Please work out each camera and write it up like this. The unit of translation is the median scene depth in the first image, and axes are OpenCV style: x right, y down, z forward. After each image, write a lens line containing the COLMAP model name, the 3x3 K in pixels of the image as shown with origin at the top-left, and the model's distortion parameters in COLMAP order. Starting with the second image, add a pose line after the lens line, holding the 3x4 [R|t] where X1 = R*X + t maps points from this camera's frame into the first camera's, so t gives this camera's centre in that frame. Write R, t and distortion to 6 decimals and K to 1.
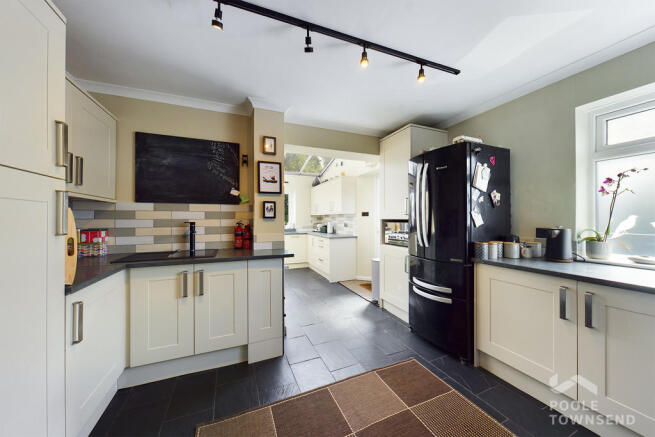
lens RADIAL K [[227.5, 0, 328.7], [0, 227.5, 217.0], [0, 0, 1]] dist [0.000756, -0.000393]
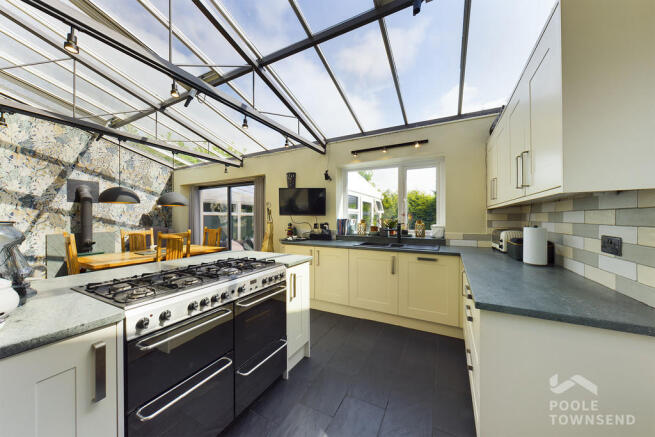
lens RADIAL K [[227.5, 0, 323.8], [0, 227.5, 218.0], [0, 0, 1]] dist [0.000756, -0.000393]
pose [[0.620381, 0.004855, -0.784285, 0.064846], [0.000642, 0.999977, 0.006698, 0.006849], [0.784300, -0.004659, 0.620364, 0.566261]]
